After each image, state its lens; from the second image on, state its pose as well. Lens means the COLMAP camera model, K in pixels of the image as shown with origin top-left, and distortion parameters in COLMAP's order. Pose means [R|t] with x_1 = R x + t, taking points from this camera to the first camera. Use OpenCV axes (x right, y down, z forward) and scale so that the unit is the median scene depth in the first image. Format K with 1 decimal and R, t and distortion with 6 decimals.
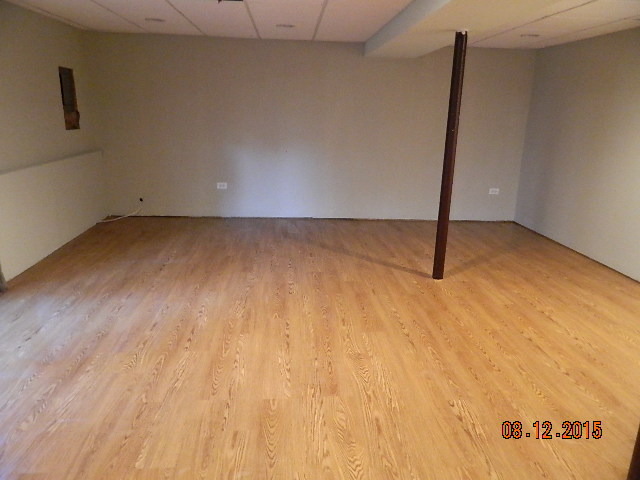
lens RADIAL K [[472.8, 0, 319.4], [0, 472.8, 241.8], [0, 0, 1]] dist [-0.001793, -0.004554]
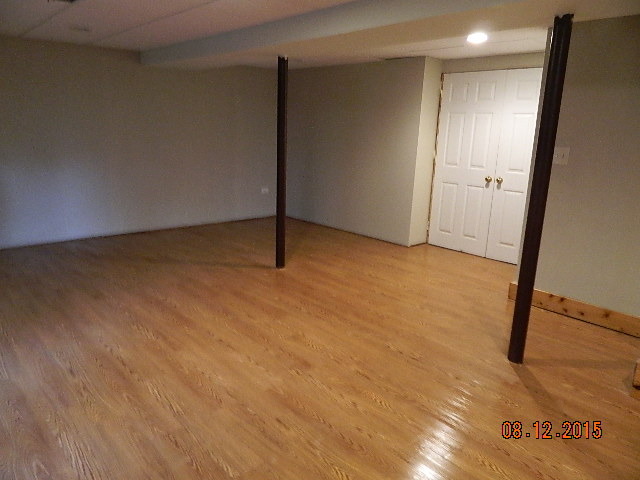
lens RADIAL K [[472.8, 0, 320.0], [0, 472.8, 239.0], [0, 0, 1]] dist [-0.001793, -0.004554]
pose [[0.791010, -0.146814, 0.593926, -0.444747], [0.156105, 0.987081, 0.036093, -0.022265], [-0.591552, 0.064165, 0.803710, 0.018883]]
